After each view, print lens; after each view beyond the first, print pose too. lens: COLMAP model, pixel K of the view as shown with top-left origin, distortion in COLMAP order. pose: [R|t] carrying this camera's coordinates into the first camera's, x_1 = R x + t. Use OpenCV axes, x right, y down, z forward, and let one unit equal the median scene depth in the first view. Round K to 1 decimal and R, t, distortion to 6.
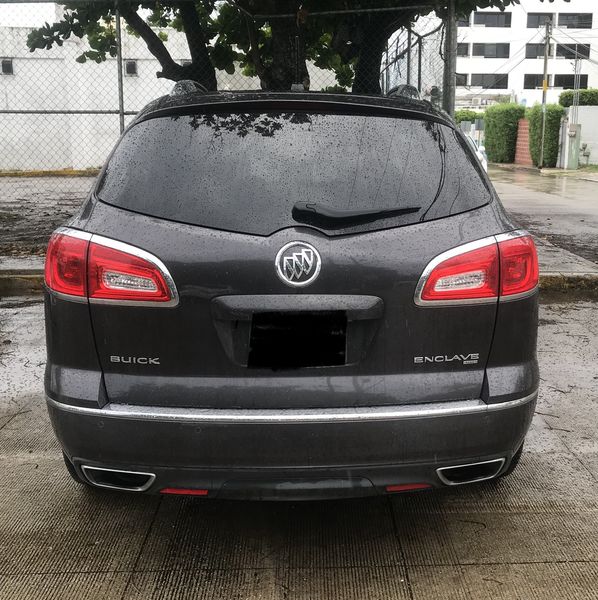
lens RADIAL K [[768.2, 0, 299.0], [0, 768.2, 300.0], [0, 0, 1]] dist [0.000380, -0.002163]
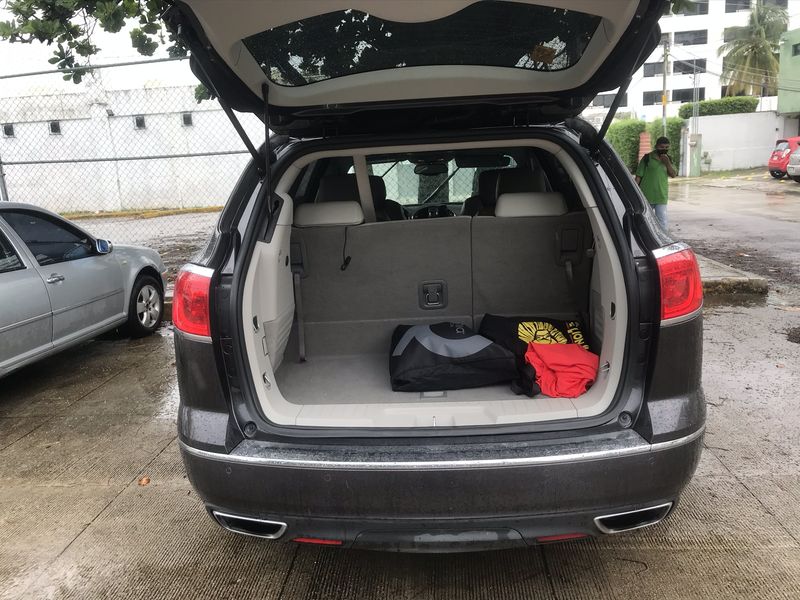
lens RADIAL K [[525.3, 0, 400.0], [0, 525.3, 300.0], [0, 0, 1]] dist [0.003790, 0.001470]
pose [[0.994033, -0.038607, -0.102016, 0.024301], [0.041237, 0.998866, 0.023802, -0.048868], [0.100981, -0.027867, 0.994498, 0.332175]]
